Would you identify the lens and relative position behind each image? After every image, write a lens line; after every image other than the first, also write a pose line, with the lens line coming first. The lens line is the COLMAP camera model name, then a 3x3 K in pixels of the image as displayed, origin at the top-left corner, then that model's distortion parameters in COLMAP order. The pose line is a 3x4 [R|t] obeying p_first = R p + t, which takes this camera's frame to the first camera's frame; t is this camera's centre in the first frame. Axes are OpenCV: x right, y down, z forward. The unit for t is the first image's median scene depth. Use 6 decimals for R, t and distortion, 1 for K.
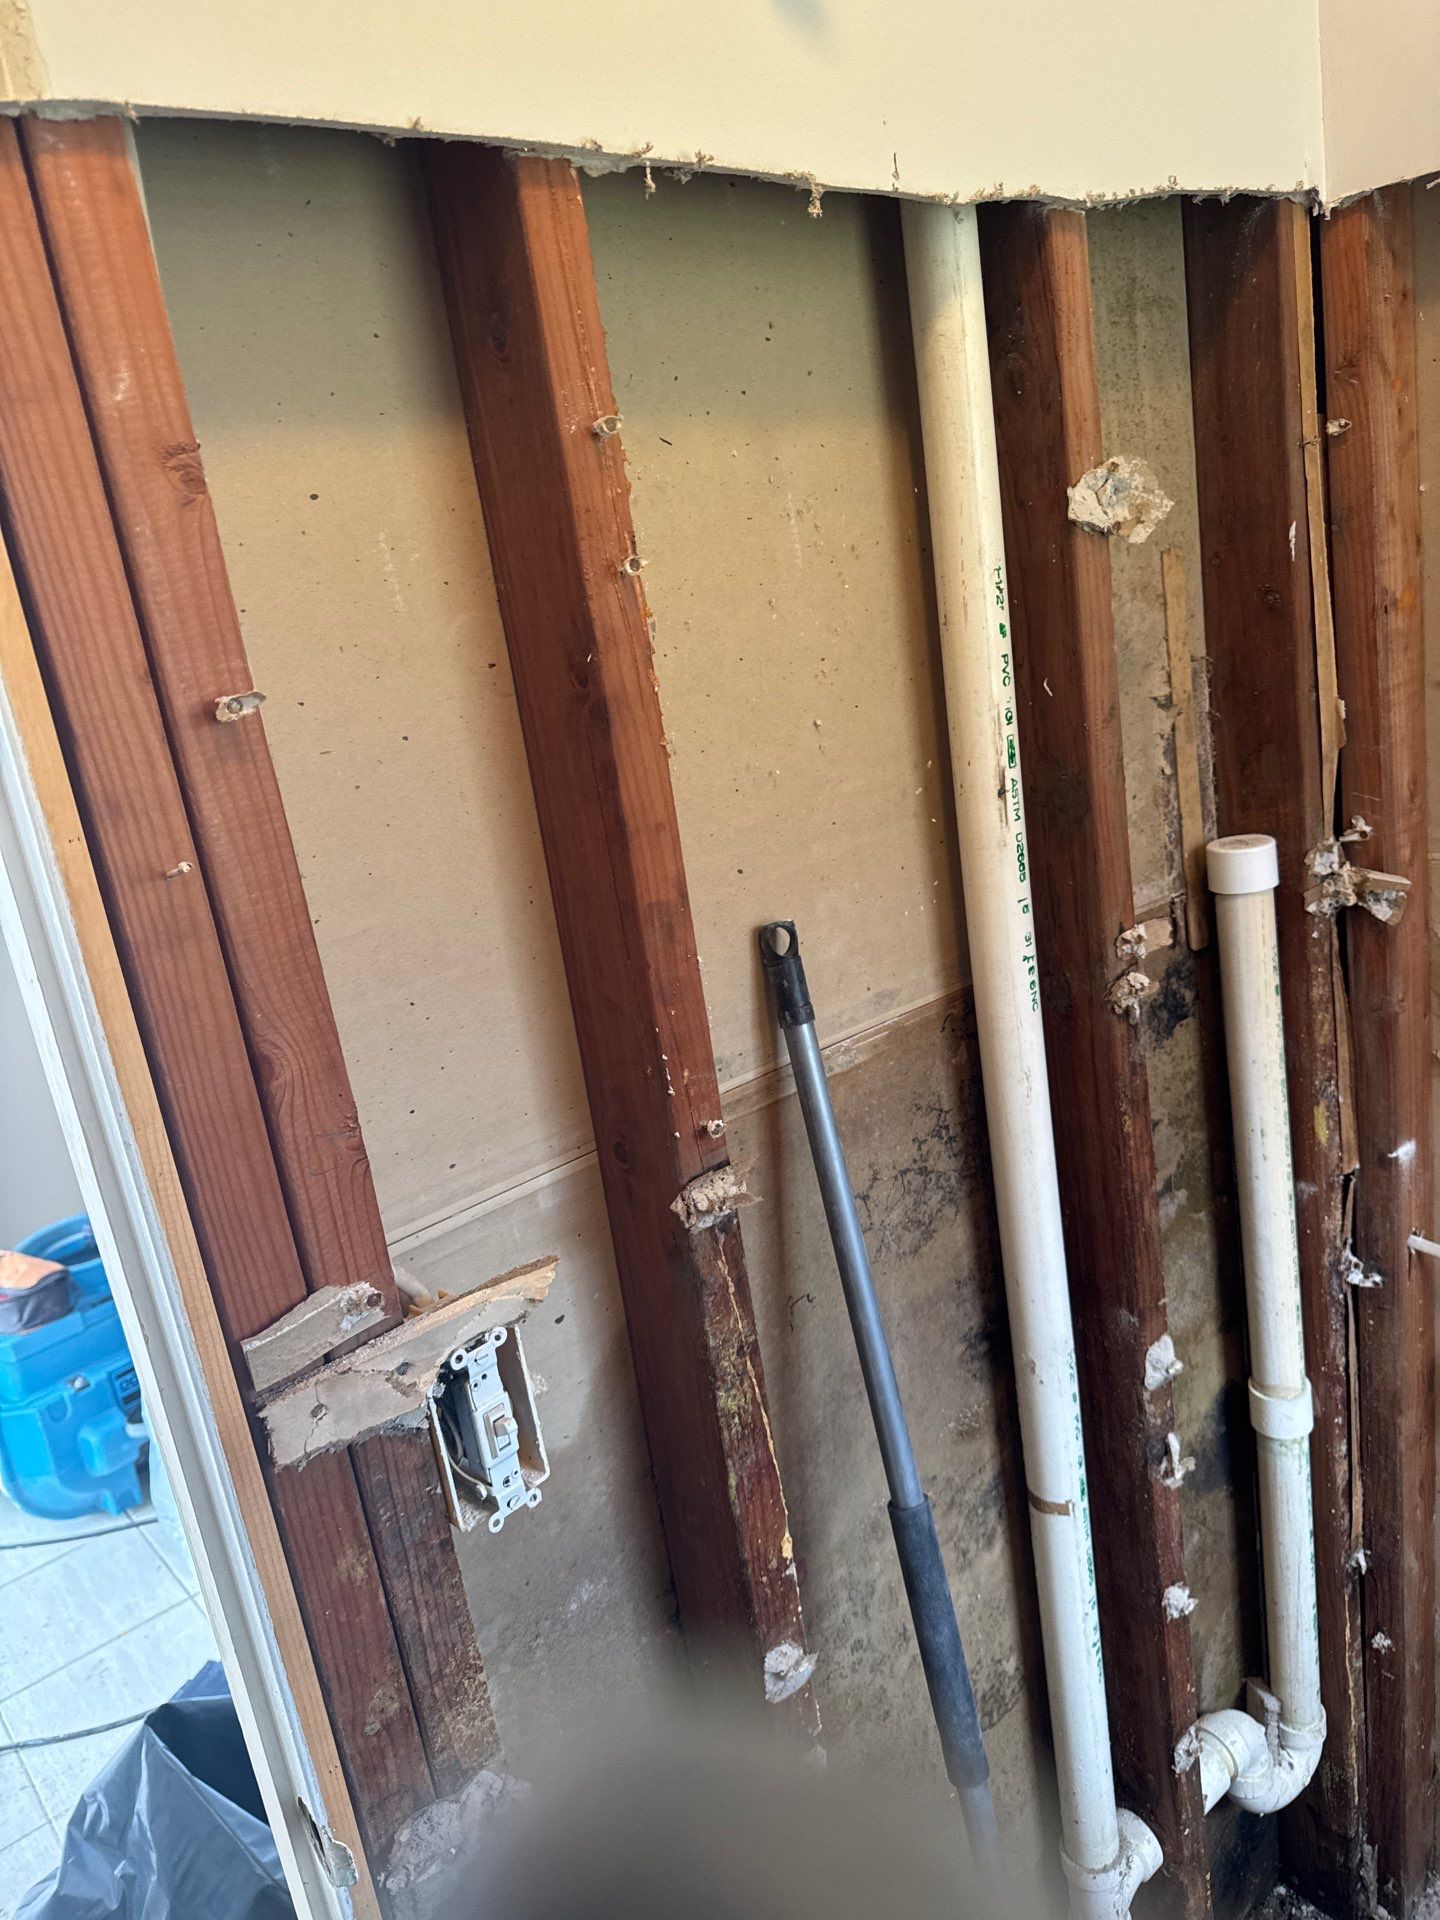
lens RADIAL K [[1382.4, 0, 731.7], [0, 1382.4, 950.9], [0, 0, 1]] dist [-0.000346, -0.004083]
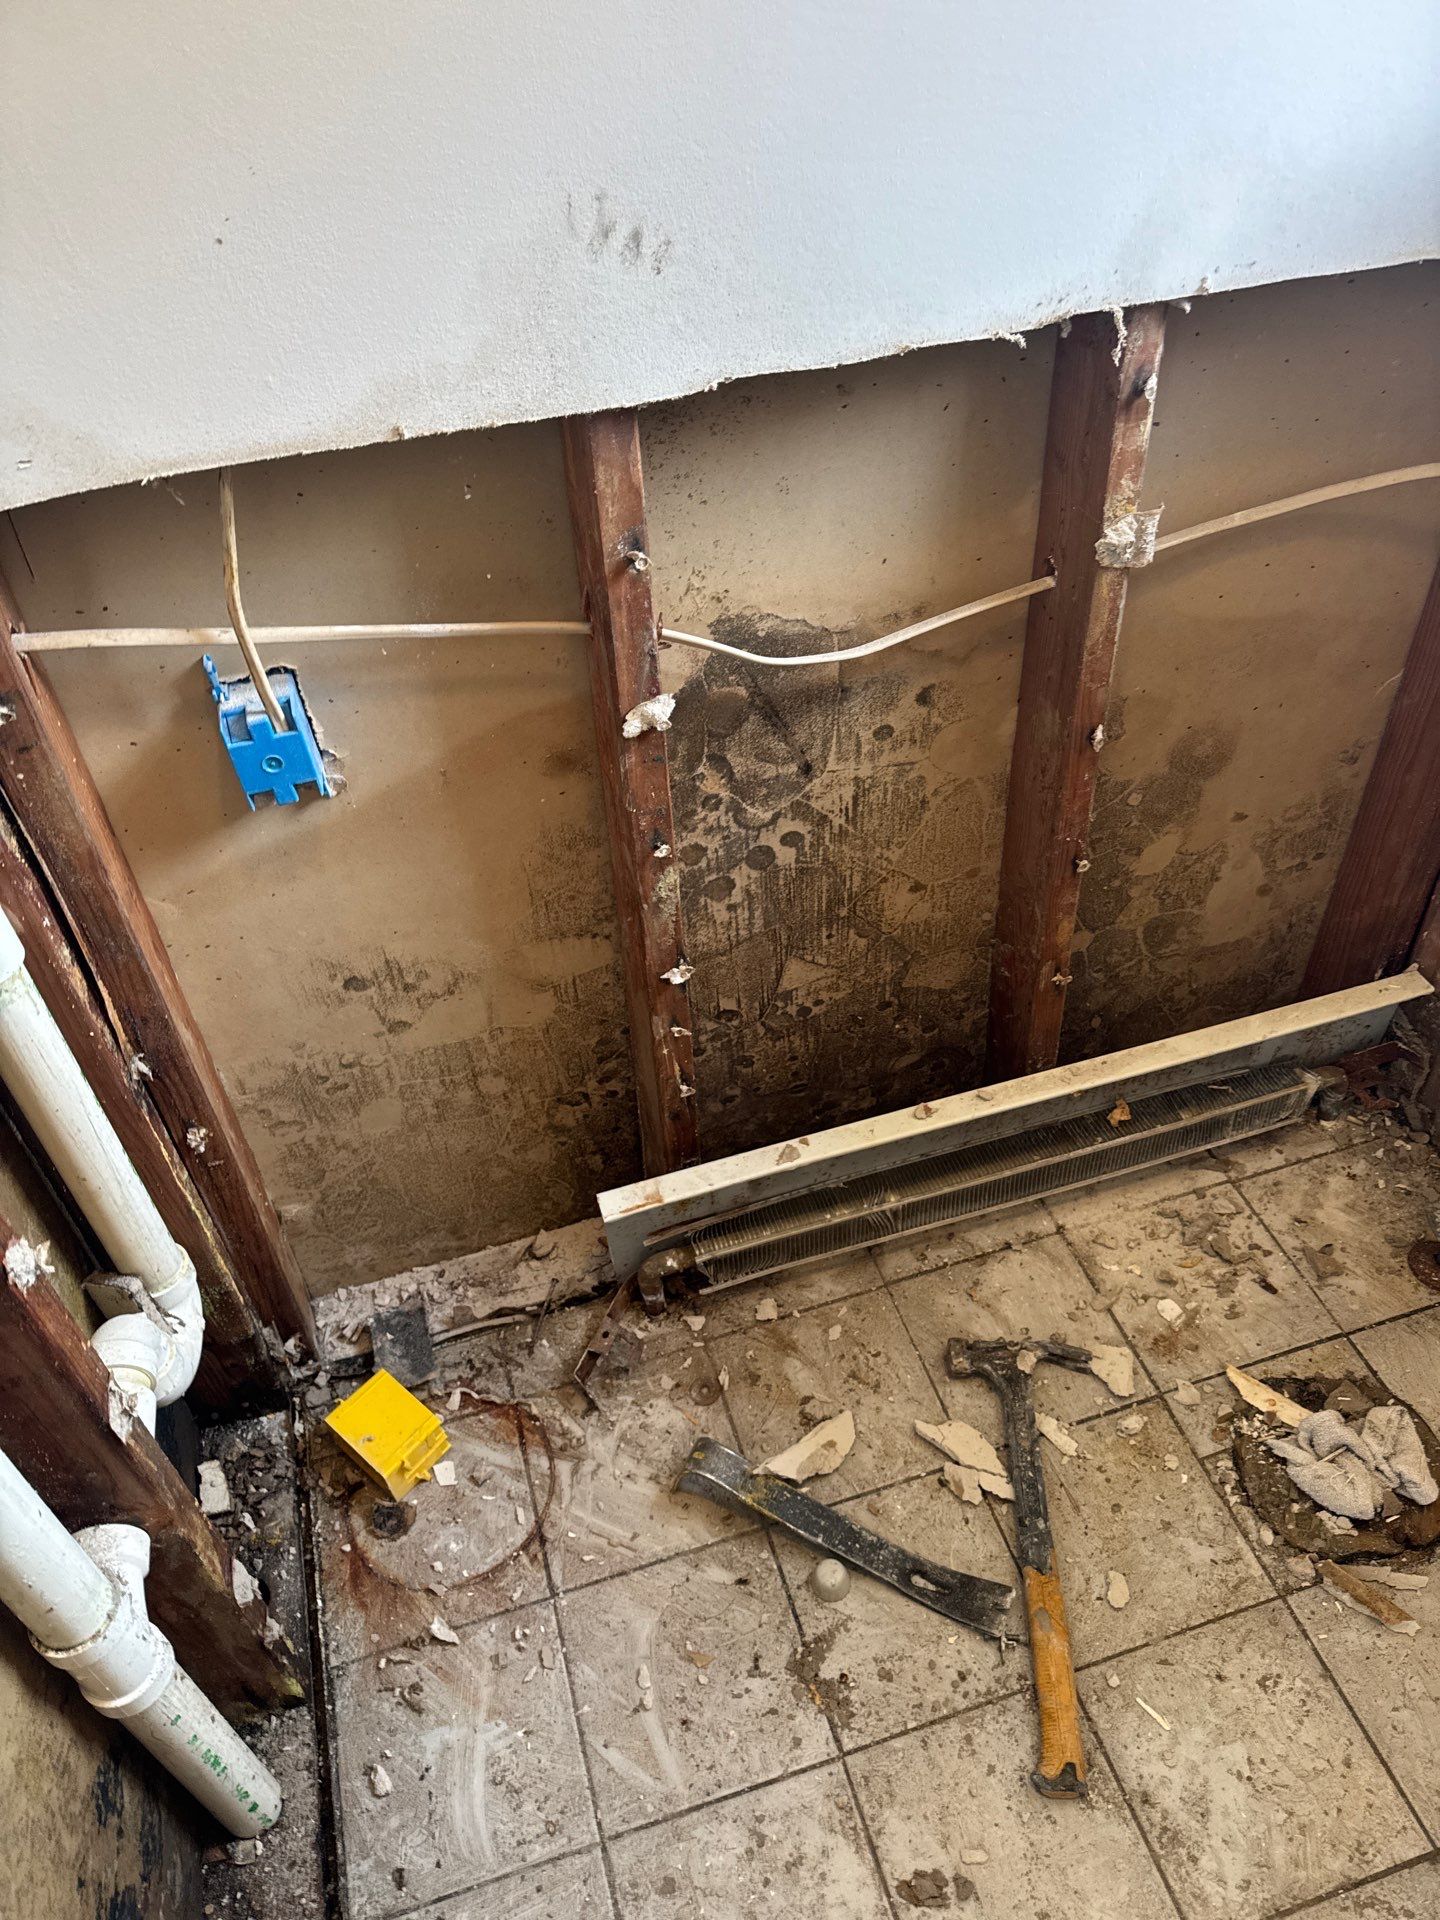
lens RADIAL K [[1357.1, 0, 708.5], [0, 1357.1, 963.8], [0, 0, 1]] dist [0.158651, -0.293906]
pose [[0.418725, -0.517166, 0.746464, 0.041912], [0.233980, 0.855683, 0.461585, 0.124958], [-0.877452, -0.018620, 0.479302, 0.413564]]
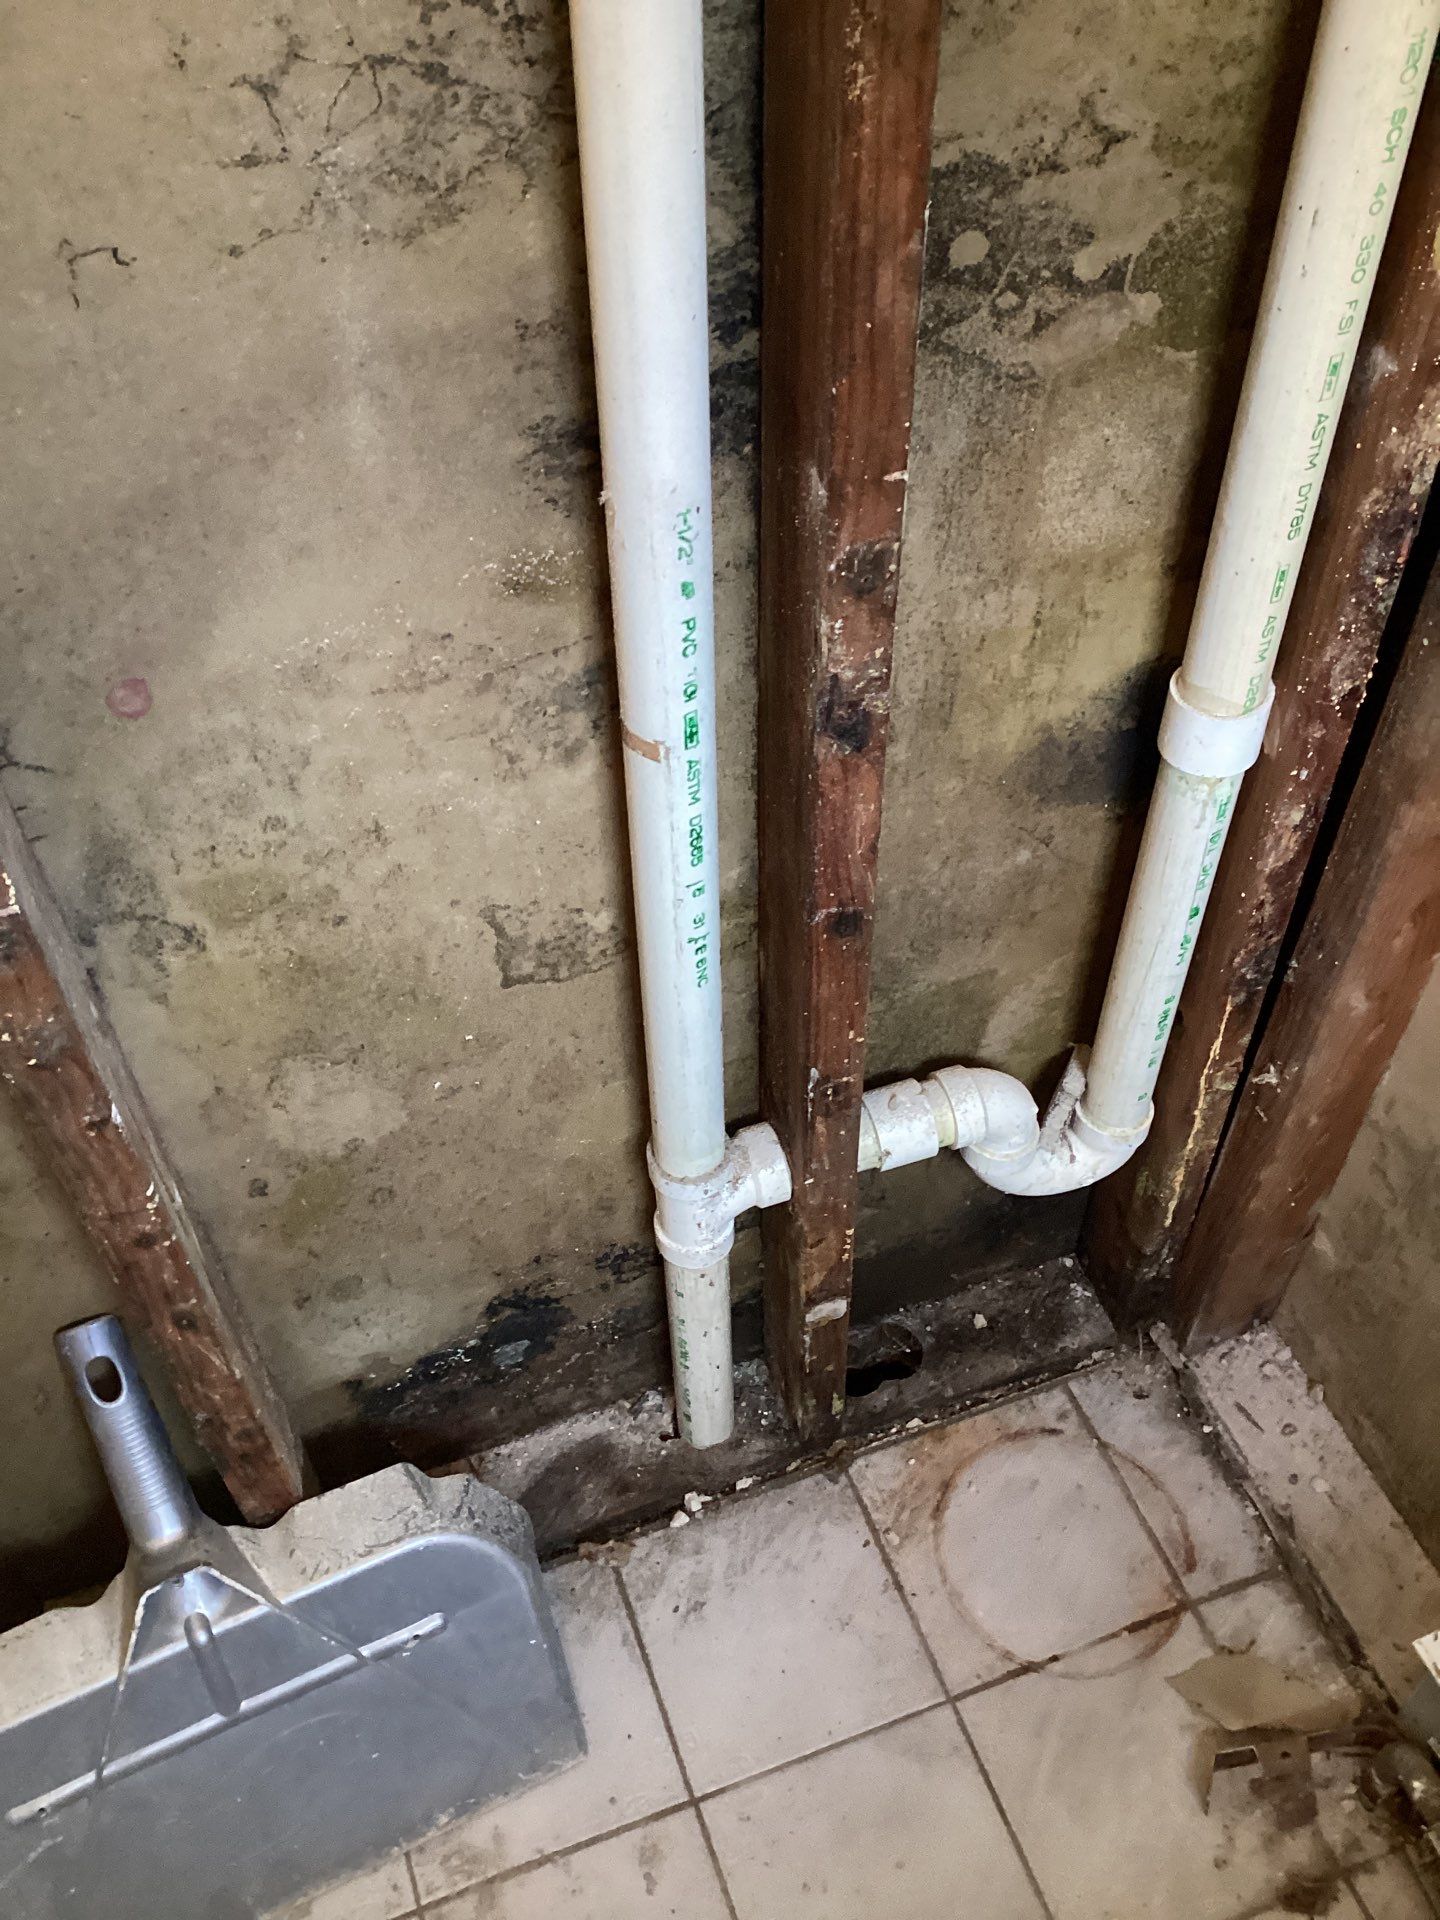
lens RADIAL K [[1720.6, 0, 714.9], [0, 1720.6, 986.9], [0, 0, 1]] dist [0.131972, -0.264061]
pose [[0.929330, 0.344601, -0.132648, 0.393503], [-0.202613, 0.776224, 0.597013, 0.018349], [0.308696, -0.527946, 0.791189, 0.331430]]
